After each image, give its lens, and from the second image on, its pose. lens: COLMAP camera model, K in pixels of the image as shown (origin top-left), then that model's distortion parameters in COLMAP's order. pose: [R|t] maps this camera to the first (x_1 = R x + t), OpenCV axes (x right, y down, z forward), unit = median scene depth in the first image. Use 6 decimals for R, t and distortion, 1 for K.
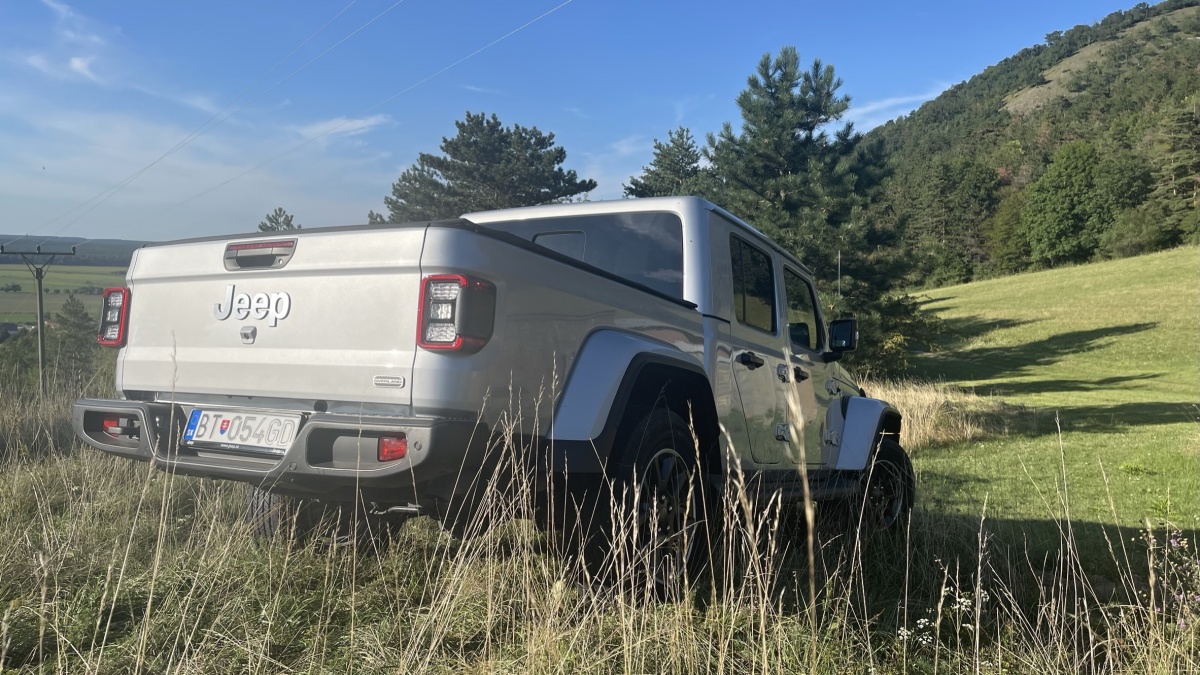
lens RADIAL K [[888.7, 0, 600.0], [0, 888.7, 337.5], [0, 0, 1]] dist [0.038360, -0.060862]
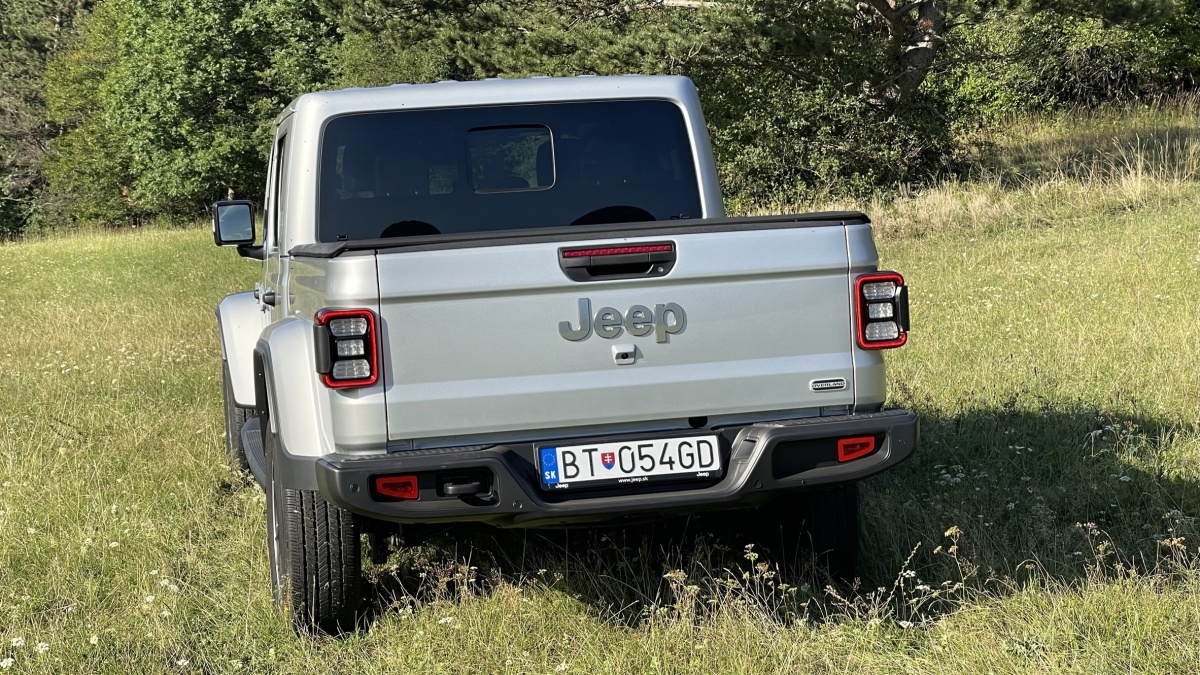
lens RADIAL K [[2243.1, 0, 600.0], [0, 2243.1, 337.5], [0, 0, 1]] dist [0.229249, 0.151461]
pose [[0.738672, -0.143019, 0.658717, -1.870966], [0.038588, 0.984601, 0.170503, -0.398507], [-0.672959, -0.100527, 0.732817, -0.608521]]
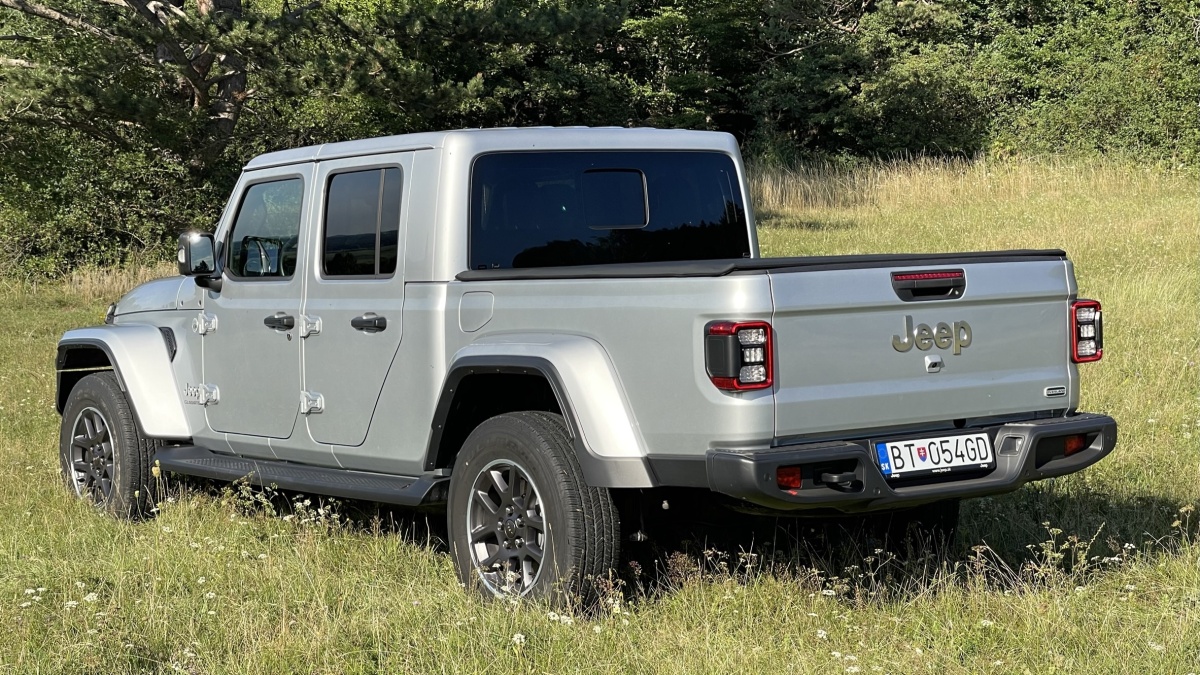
lens RADIAL K [[2243.1, 0, 600.0], [0, 2243.1, 337.5], [0, 0, 1]] dist [0.229249, 0.151461]
pose [[0.393366, -0.112892, 0.912424, -2.943509], [-0.034149, 0.989953, 0.137207, -0.380974], [-0.918747, -0.085132, 0.385559, 0.345056]]
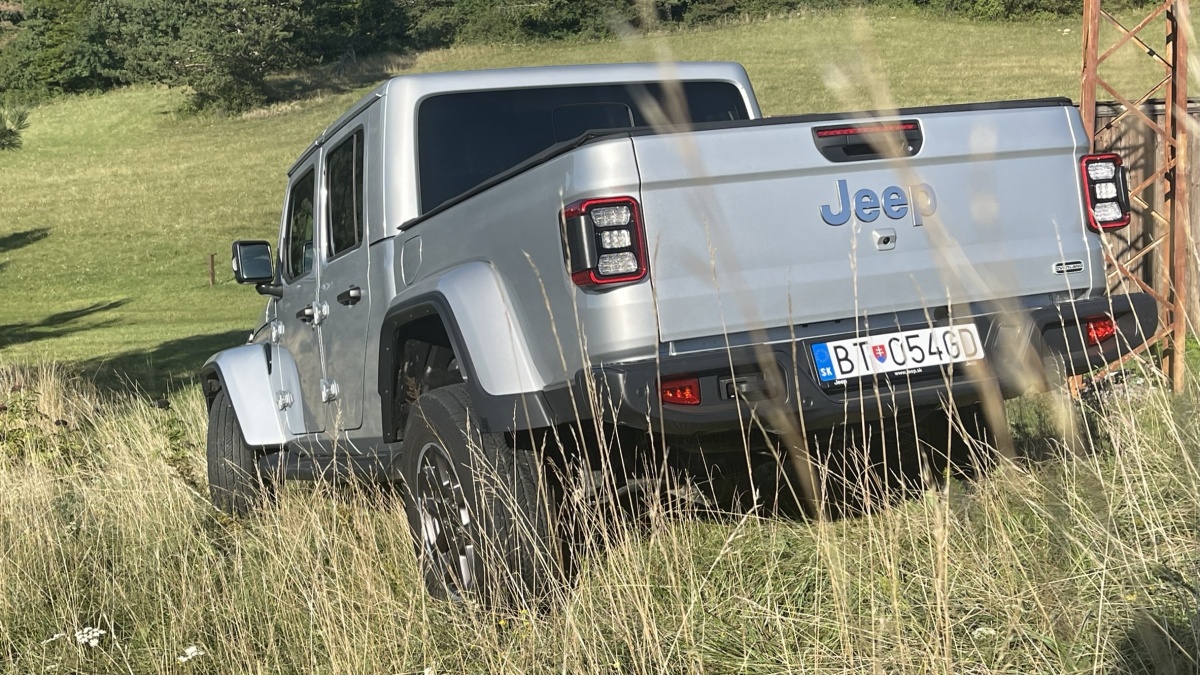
lens RADIAL K [[1565.3, 0, 600.0], [0, 1565.3, 337.5], [0, 0, 1]] dist [0.187208, -0.924905]
pose [[0.574071, -0.122313, 0.809618, -1.729390], [0.088793, 0.992248, 0.086944, -0.062254], [-0.813977, 0.021976, 0.580482, 0.373374]]
